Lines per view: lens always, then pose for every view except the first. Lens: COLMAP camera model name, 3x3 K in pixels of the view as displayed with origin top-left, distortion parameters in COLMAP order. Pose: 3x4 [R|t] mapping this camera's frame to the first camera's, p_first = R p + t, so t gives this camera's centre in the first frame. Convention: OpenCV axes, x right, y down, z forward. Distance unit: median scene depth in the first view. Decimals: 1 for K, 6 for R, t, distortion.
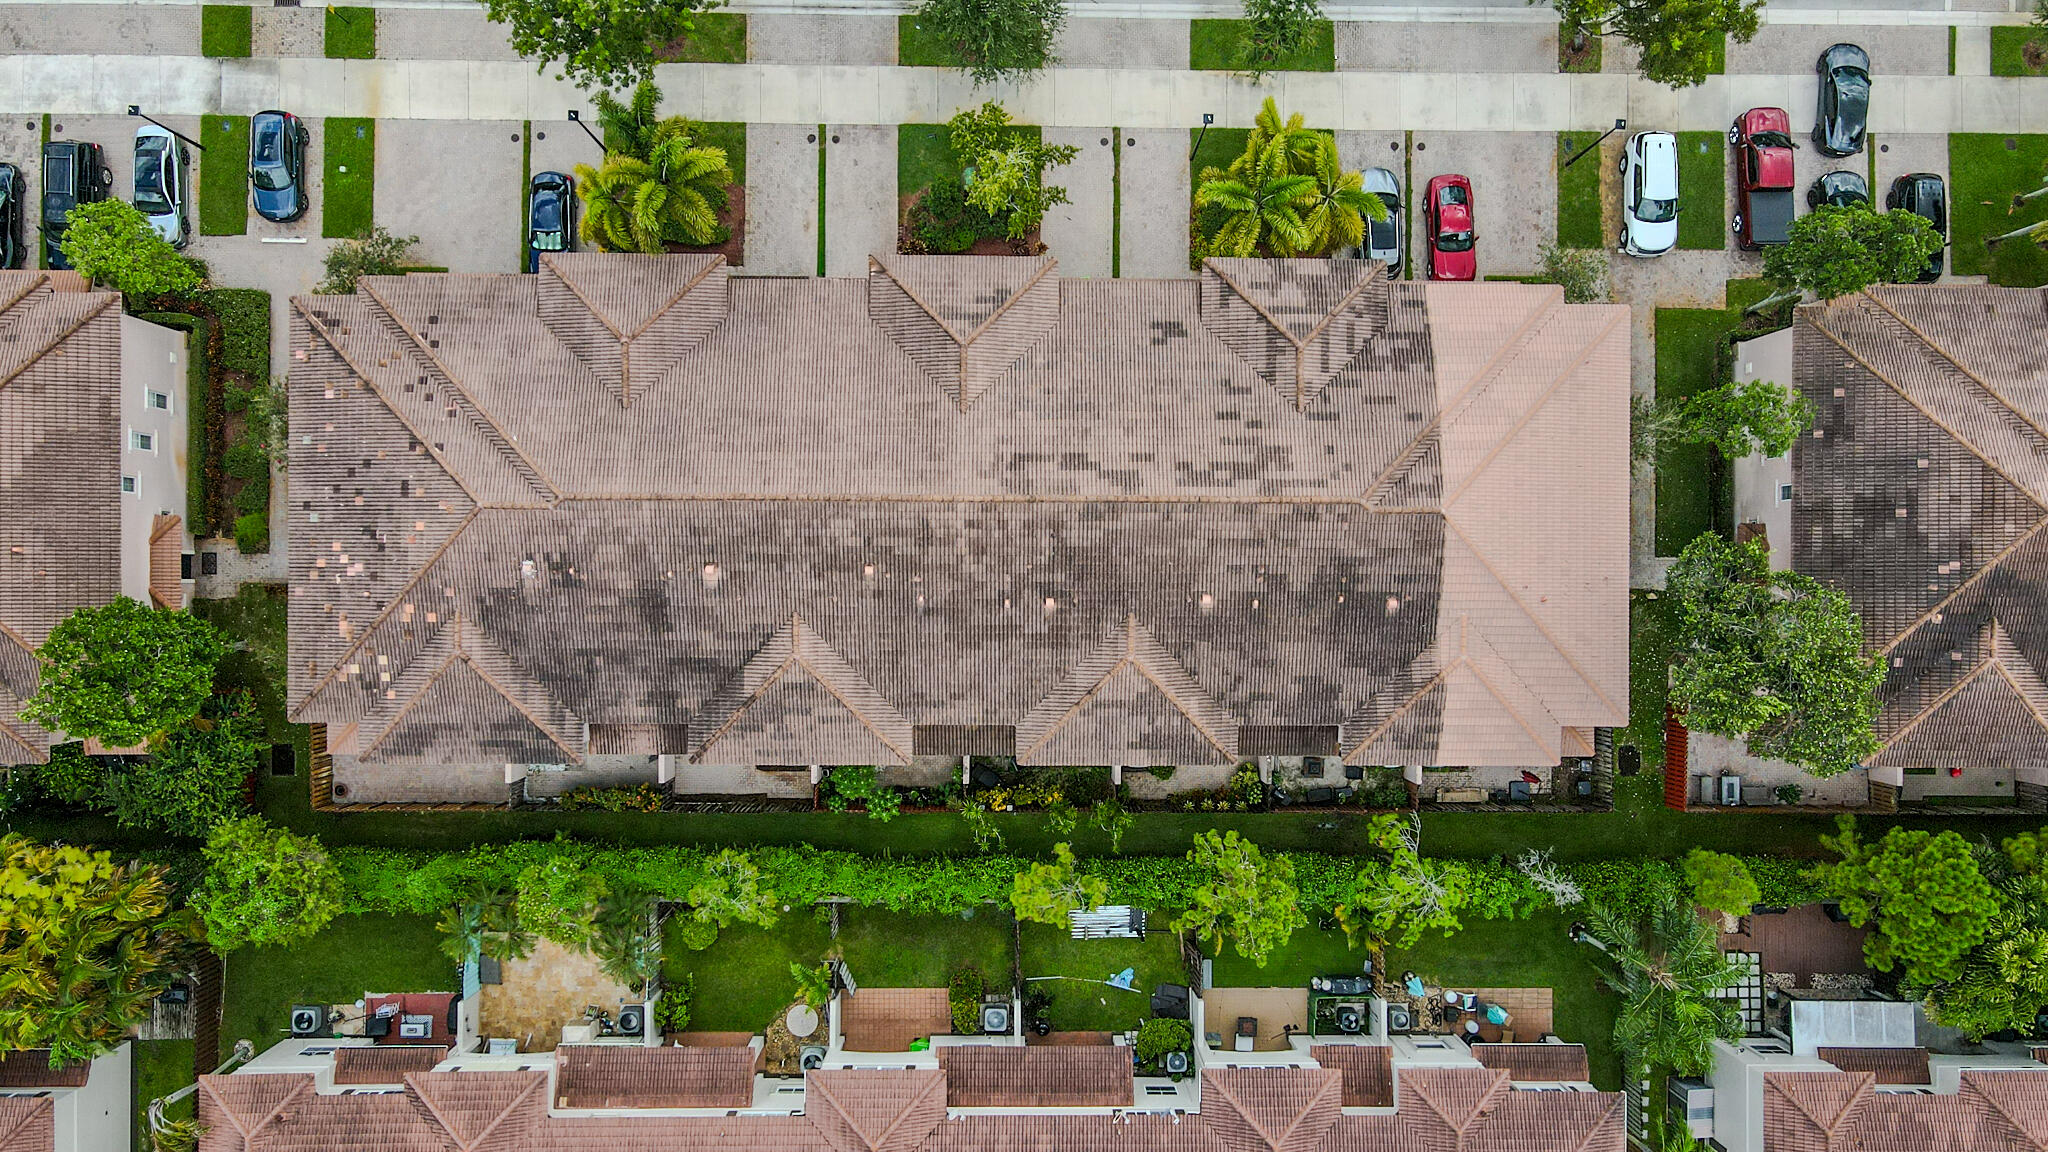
lens RADIAL K [[1510.6, 0, 1026.6], [0, 1510.6, 592.0], [0, 0, 1]] dist [-0.006007, 0.047311]
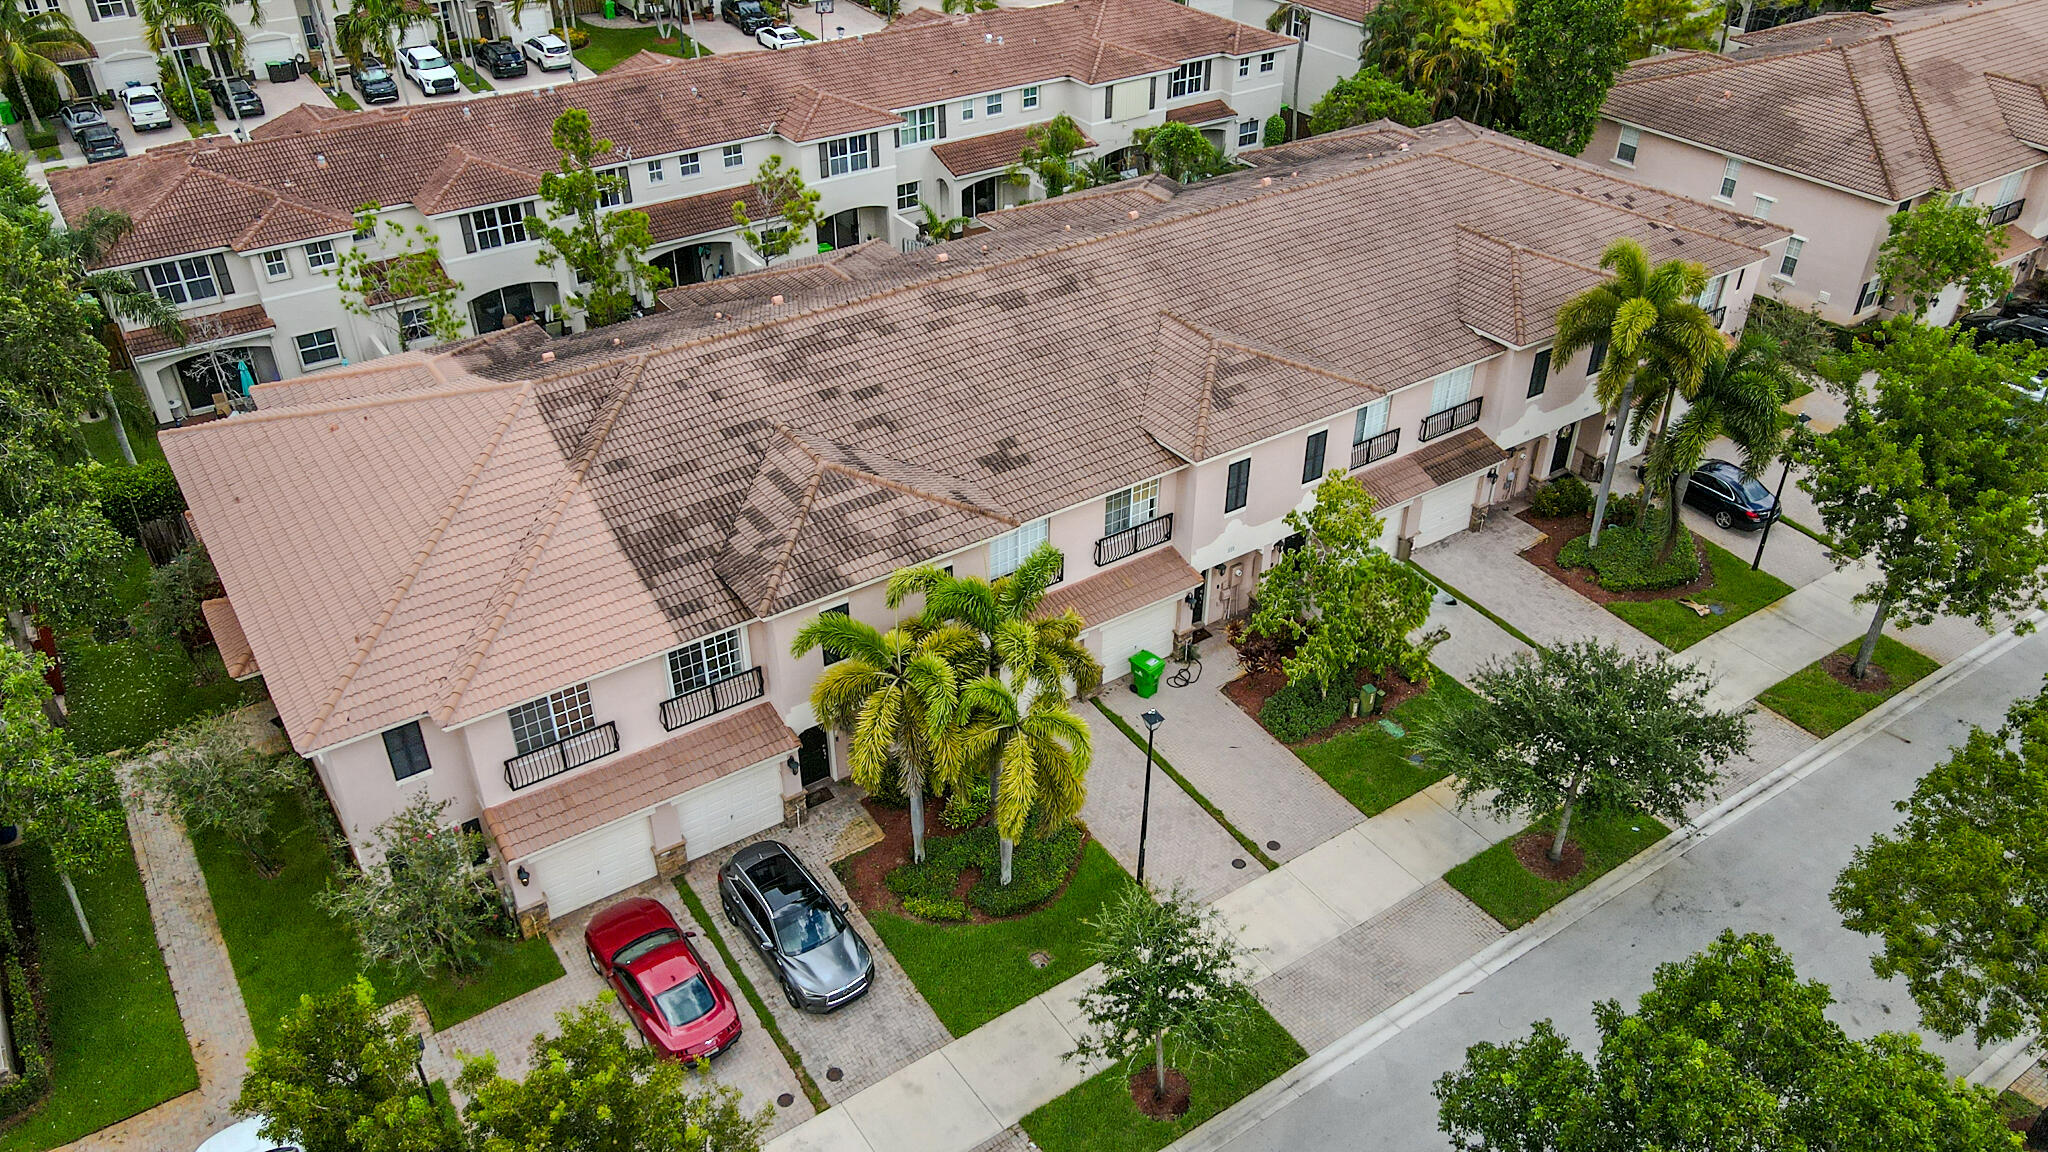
lens RADIAL K [[1510.6, 0, 1026.6], [0, 1510.6, 592.0], [0, 0, 1]] dist [-0.006007, 0.047311]
pose [[-0.824612, 0.302622, -0.477949, 0.432093], [-0.565304, -0.472397, 0.676220, -0.672106], [-0.021142, 0.827805, 0.560617, 0.665566]]
